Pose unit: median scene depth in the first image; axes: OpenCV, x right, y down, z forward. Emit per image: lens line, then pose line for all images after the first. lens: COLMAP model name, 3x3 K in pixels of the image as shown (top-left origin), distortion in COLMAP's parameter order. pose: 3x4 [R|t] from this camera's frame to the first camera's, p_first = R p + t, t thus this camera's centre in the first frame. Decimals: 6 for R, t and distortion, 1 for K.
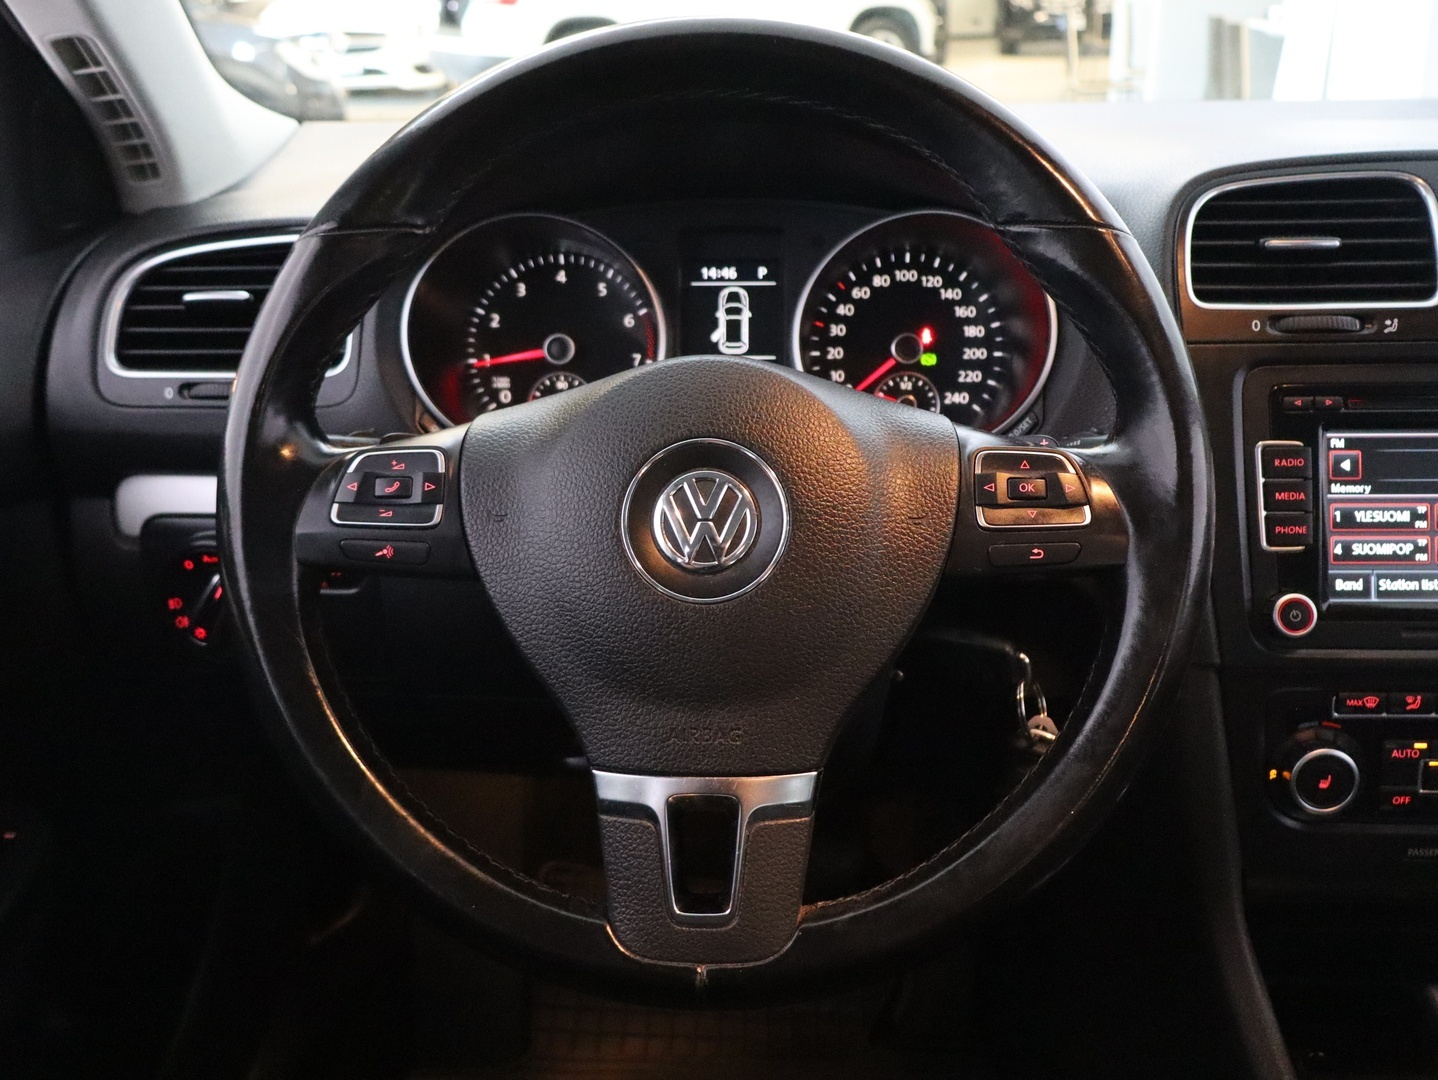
lens RADIAL K [[1189.8, 0, 726.2], [0, 1189.8, 536.8], [0, 0, 1]] dist [-0.004807, 0.015741]
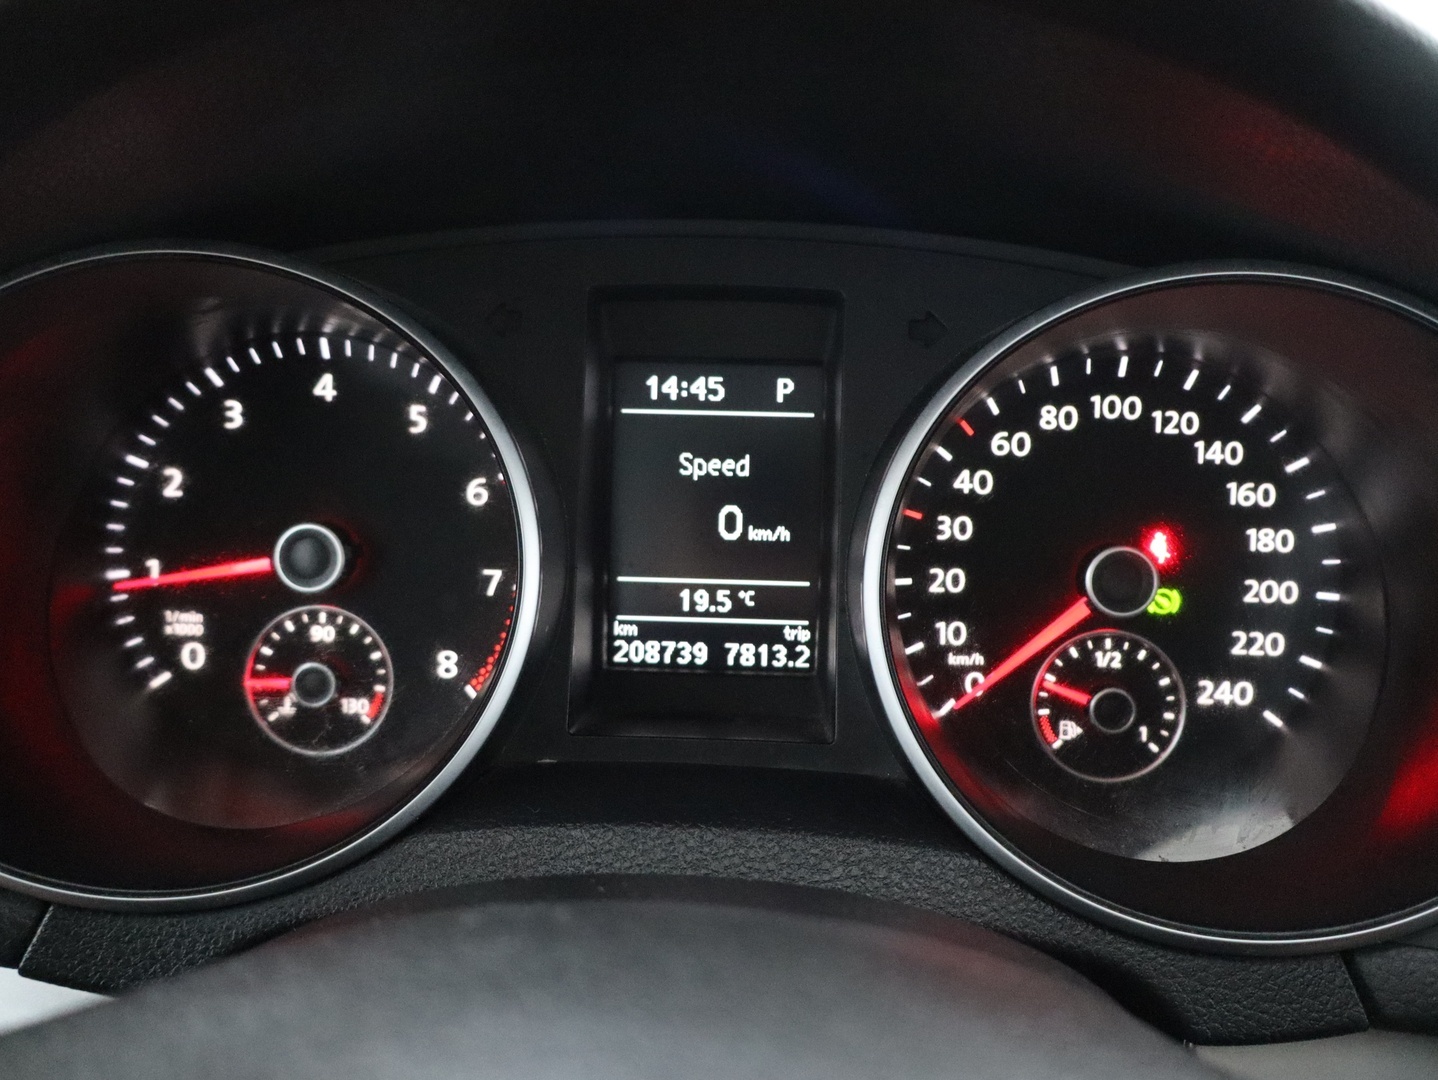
lens RADIAL K [[1189.8, 0, 709.9], [0, 1189.8, 543.7], [0, 0, 1]] dist [-0.004807, 0.015741]
pose [[0.999693, 0.024052, 0.005907, 0.001870], [-0.024075, 0.999703, 0.003903, -0.168206], [-0.005811, -0.004044, 0.999975, 0.568100]]
